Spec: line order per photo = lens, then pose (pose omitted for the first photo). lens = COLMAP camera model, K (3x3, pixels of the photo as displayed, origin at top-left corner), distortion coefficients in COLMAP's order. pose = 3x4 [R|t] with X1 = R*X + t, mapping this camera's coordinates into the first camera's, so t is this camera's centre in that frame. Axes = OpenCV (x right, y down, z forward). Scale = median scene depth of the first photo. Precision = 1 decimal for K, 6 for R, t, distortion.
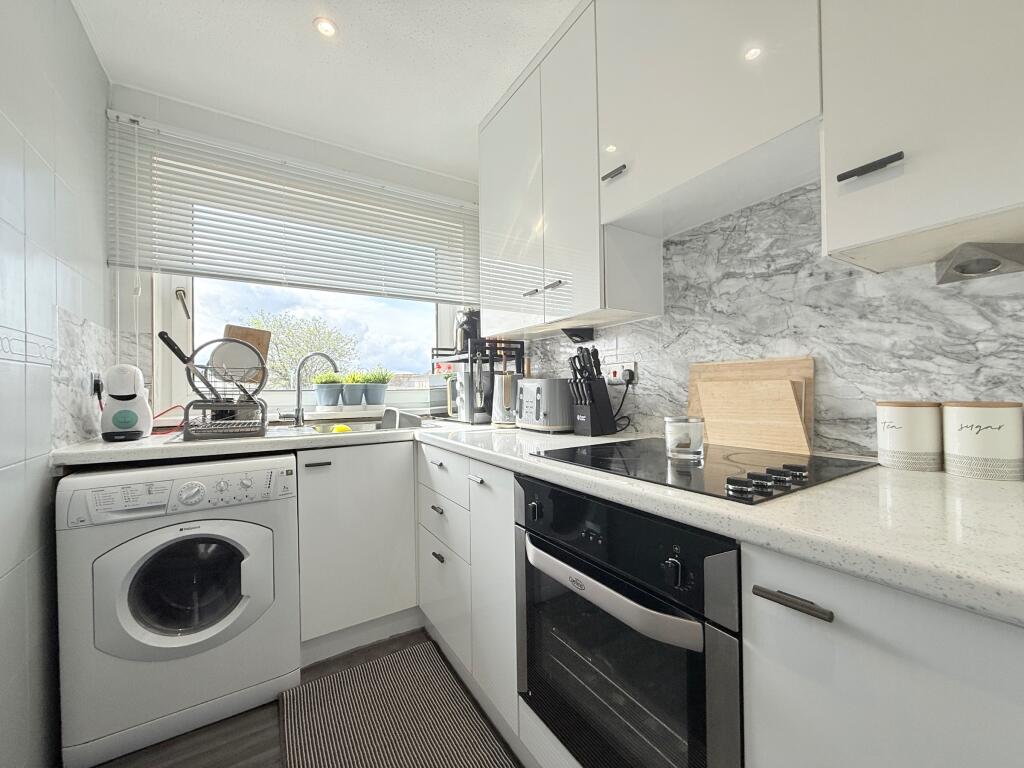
lens RADIAL K [[402.4, 0, 514.9], [0, 402.4, 388.0], [0, 0, 1]] dist [-0.000491, 0.000017]
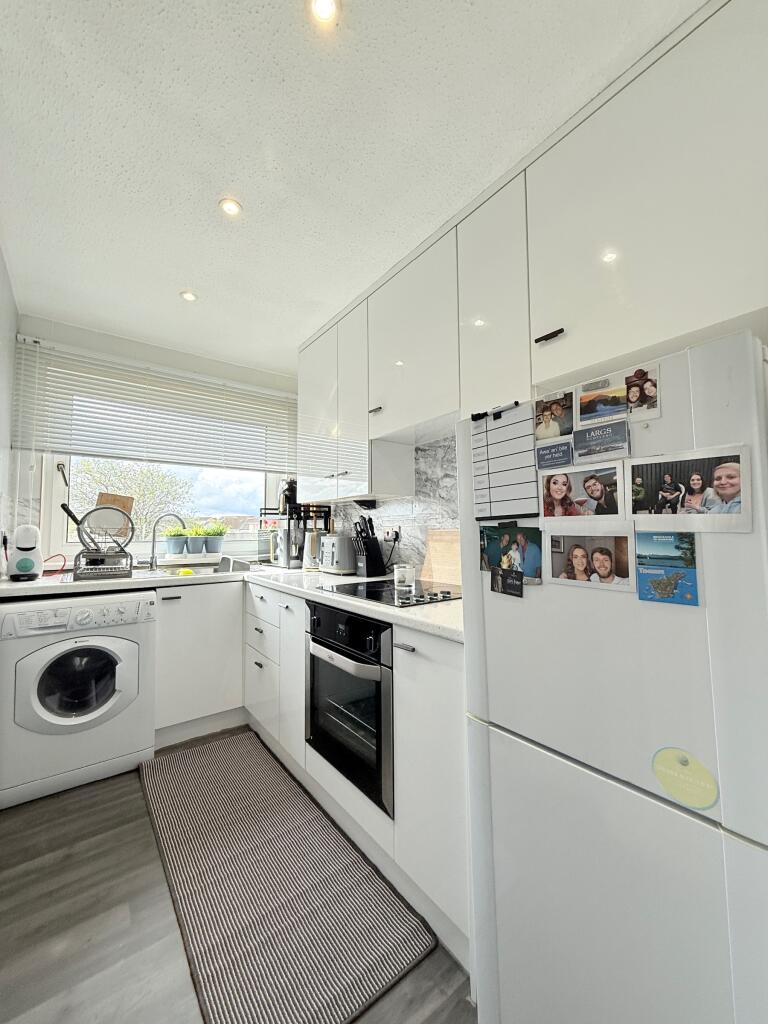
lens RADIAL K [[402.4, 0, 384.0], [0, 402.4, 512.0], [0, 0, 1]] dist [-0.000491, 0.000017]
pose [[0.996930, 0.011926, 0.077382, 0.125909], [-0.008193, 0.998796, -0.048374, -0.043299], [-0.077866, 0.047591, 0.995827, -0.439545]]
